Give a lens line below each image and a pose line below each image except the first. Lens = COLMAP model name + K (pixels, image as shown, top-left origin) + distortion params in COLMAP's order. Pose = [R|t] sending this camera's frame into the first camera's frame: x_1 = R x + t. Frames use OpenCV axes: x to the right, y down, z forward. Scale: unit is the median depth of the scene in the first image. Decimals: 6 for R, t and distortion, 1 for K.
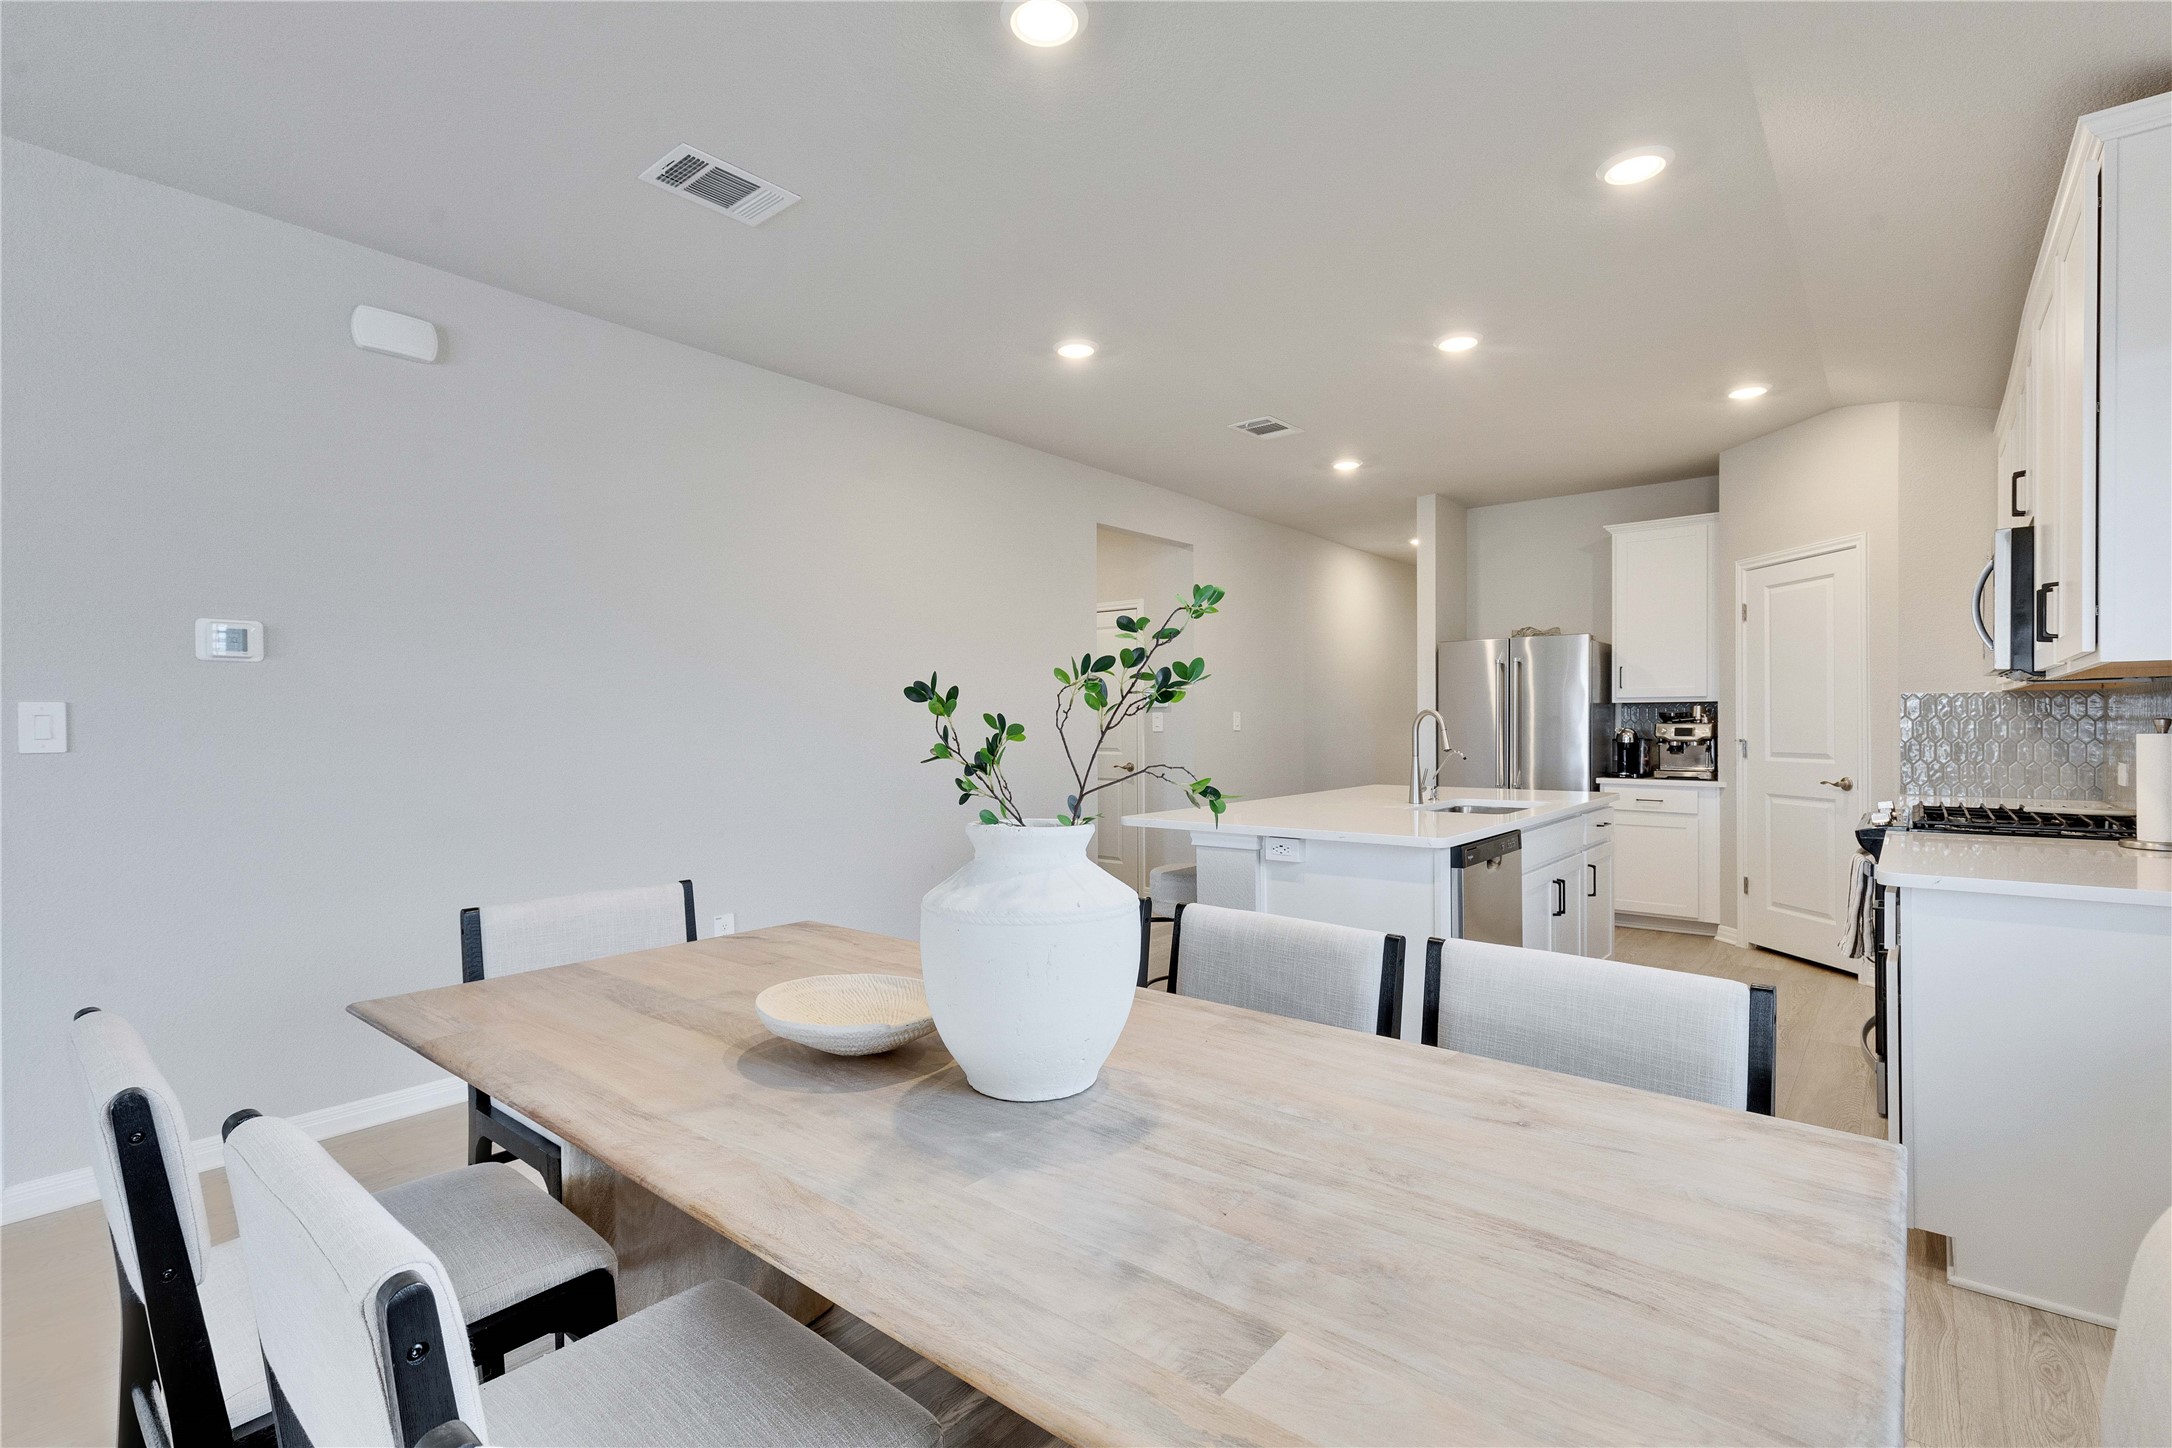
lens RADIAL K [[990.1, 0, 1082.0], [0, 990.1, 730.9], [0, 0, 1]] dist [0.001194, 0.000062]
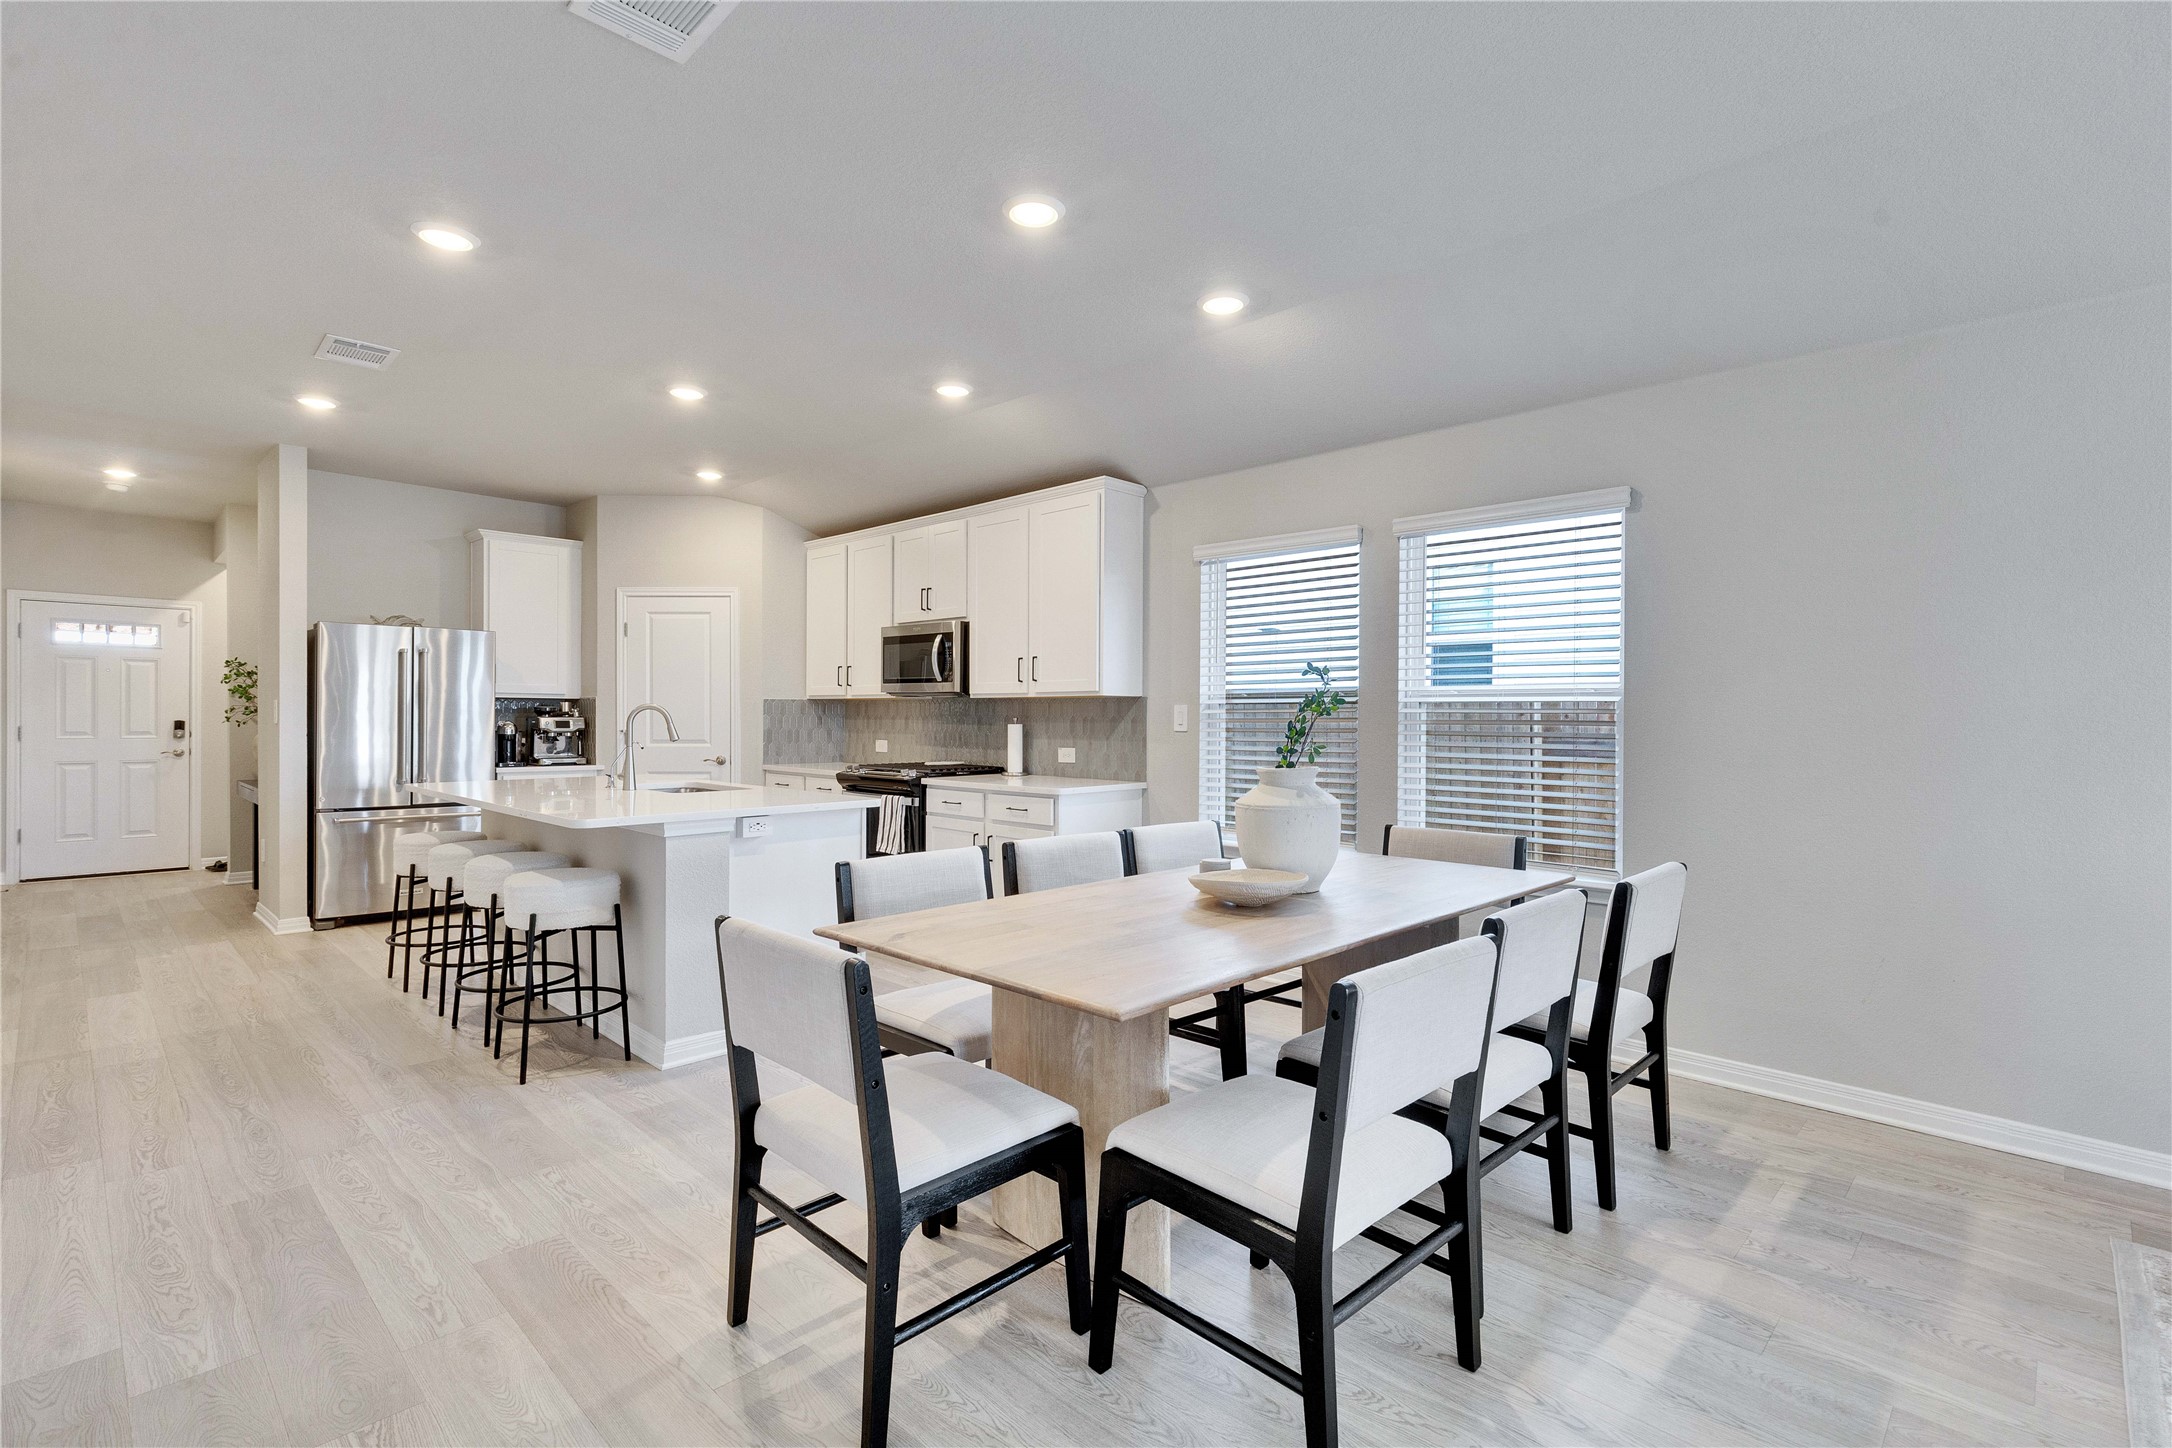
lens RADIAL K [[990.1, 0, 1081.9], [0, 990.1, 715.4], [0, 0, 1]] dist [0.001194, 0.000062]
pose [[0.089260, 0.006574, 0.995987, -0.500043], [0.000184, 0.999978, -0.006617, -0.001401], [-0.996008, 0.000774, 0.089257, 0.288042]]
